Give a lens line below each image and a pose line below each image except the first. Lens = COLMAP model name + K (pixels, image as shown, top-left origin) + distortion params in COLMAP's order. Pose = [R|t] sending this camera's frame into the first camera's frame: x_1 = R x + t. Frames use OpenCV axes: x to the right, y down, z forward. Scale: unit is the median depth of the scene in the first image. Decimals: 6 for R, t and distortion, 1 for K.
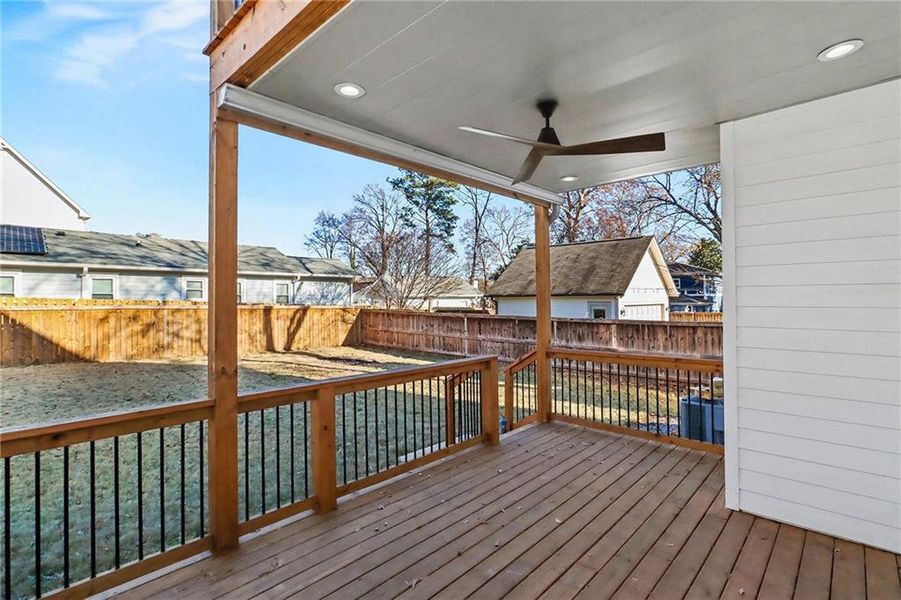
lens RADIAL K [[431.6, 0, 461.1], [0, 431.6, 296.1], [0, 0, 1]] dist [-0.034161, 0.029372]
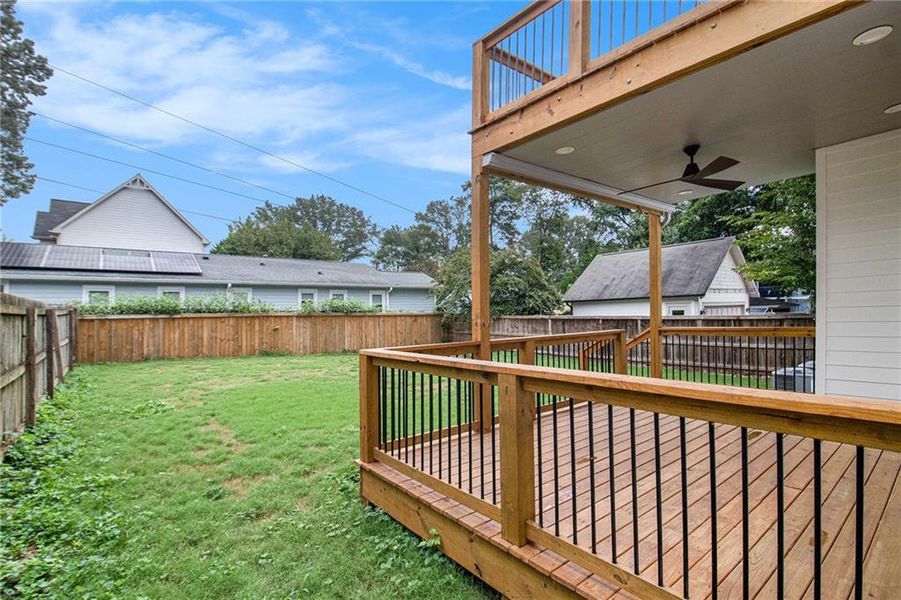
lens RADIAL K [[427.3, 0, 445.3], [0, 427.3, 312.3], [0, 0, 1]] dist [-0.003553, -0.000751]
pose [[0.988563, -0.015820, -0.149974, -0.093174], [0.016261, 0.999866, 0.001714, 0.026285], [0.149927, -0.004133, 0.988688, -0.134269]]
